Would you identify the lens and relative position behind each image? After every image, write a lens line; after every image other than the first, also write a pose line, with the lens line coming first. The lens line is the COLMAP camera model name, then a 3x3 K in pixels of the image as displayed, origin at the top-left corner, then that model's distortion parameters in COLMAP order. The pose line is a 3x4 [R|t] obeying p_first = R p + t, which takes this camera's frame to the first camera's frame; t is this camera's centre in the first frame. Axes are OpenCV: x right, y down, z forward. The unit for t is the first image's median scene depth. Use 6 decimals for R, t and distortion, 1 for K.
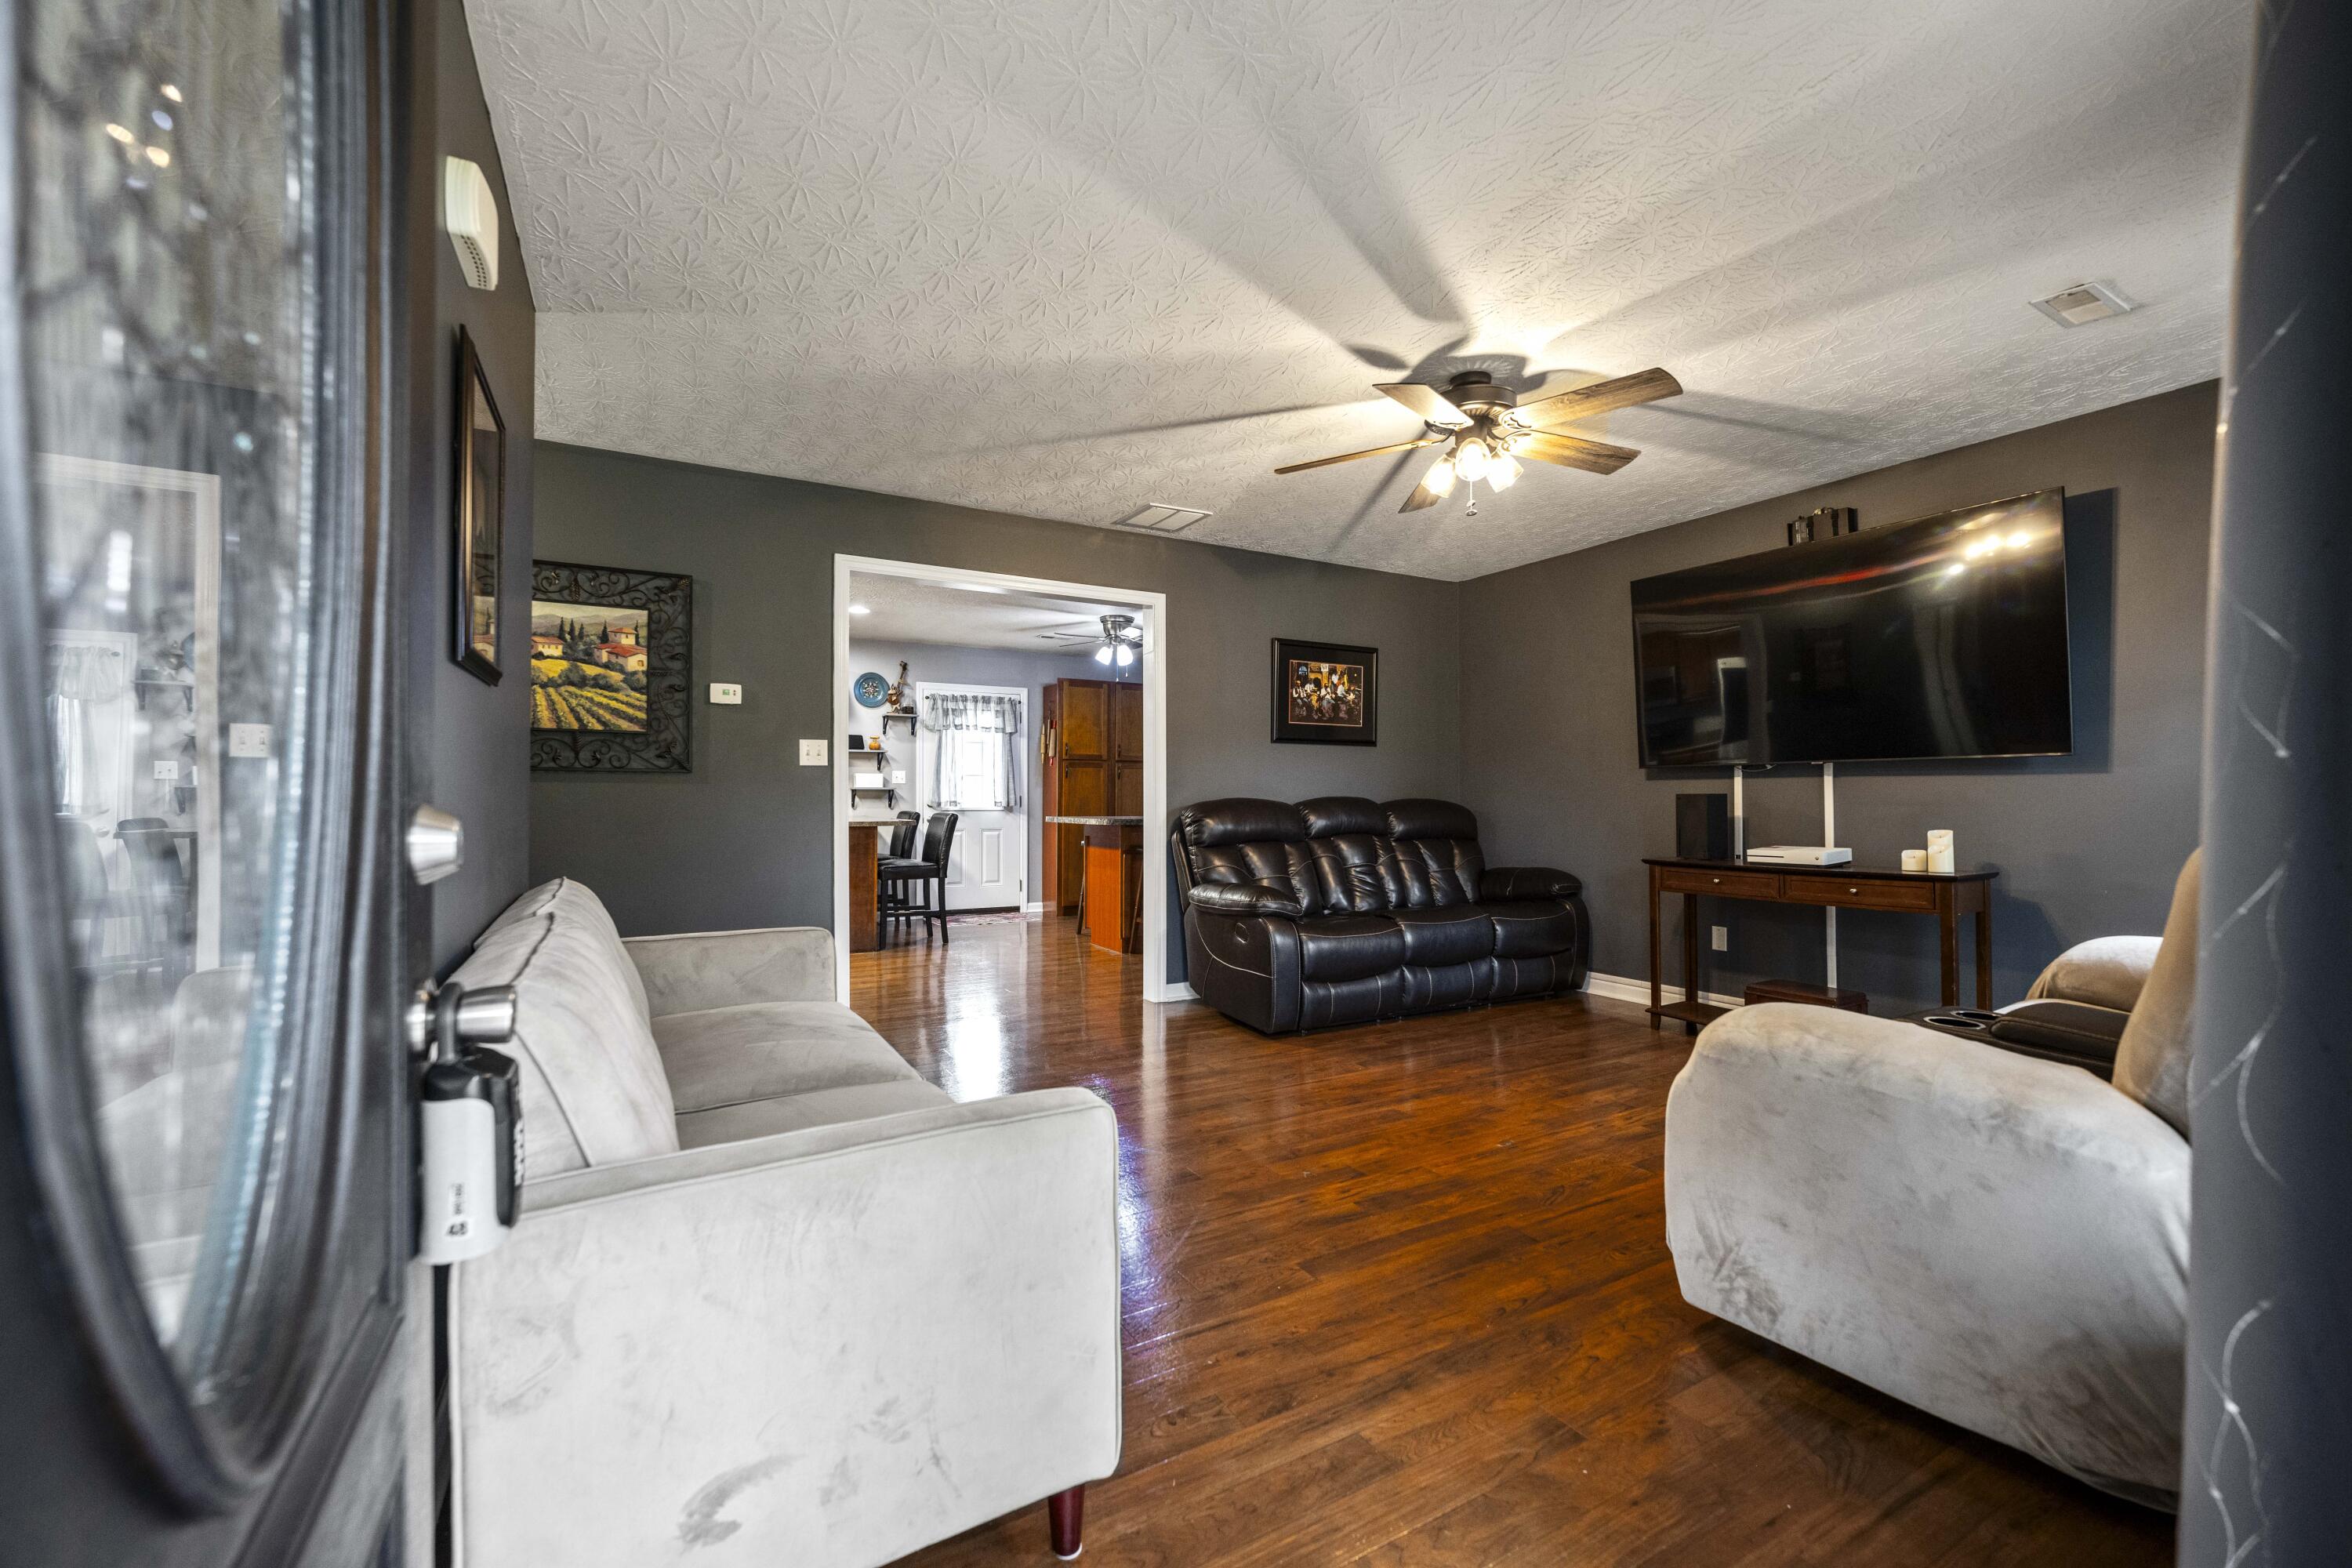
lens RADIAL K [[941.1, 0, 1164.5], [0, 941.1, 772.6], [0, 0, 1]] dist [0.001344, -0.000012]
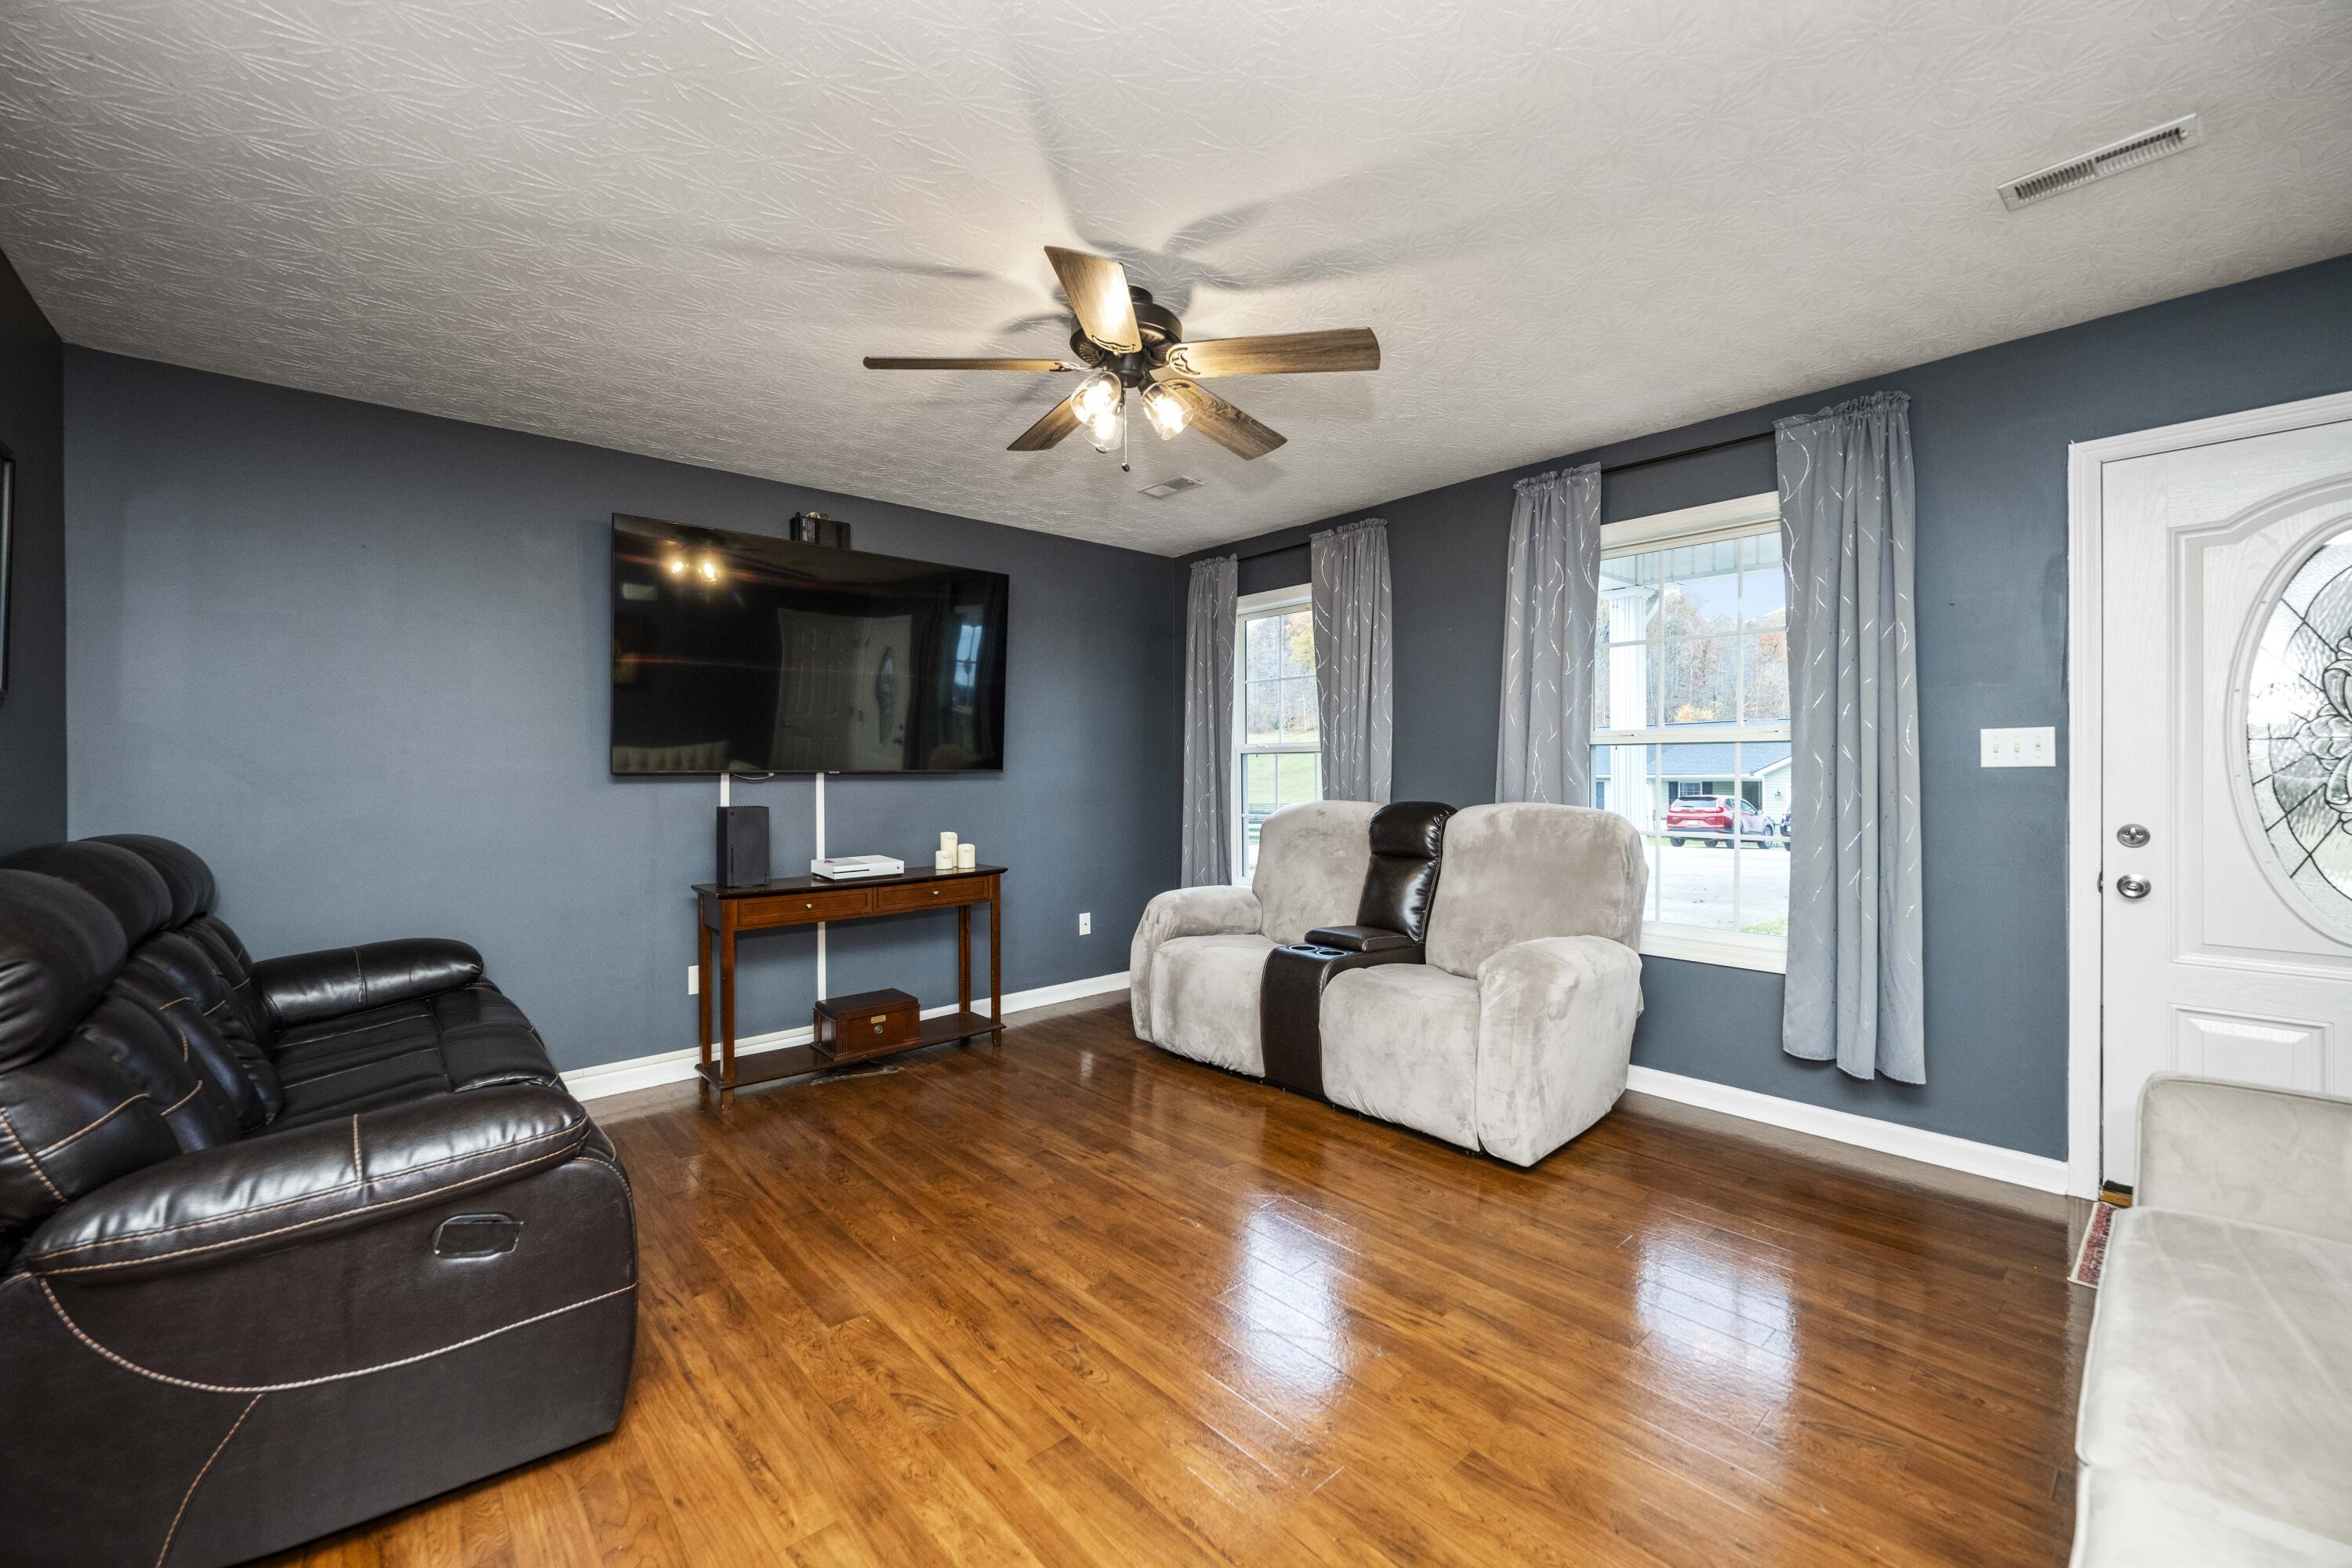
lens RADIAL K [[941.1, 0, 1164.5], [0, 941.1, 772.6], [0, 0, 1]] dist [0.001344, -0.000012]
pose [[-0.220213, -0.000326, 0.975452, -0.357674], [-0.023623, 0.999708, -0.004999, -0.013459], [-0.975166, -0.024144, -0.220156, 0.903804]]
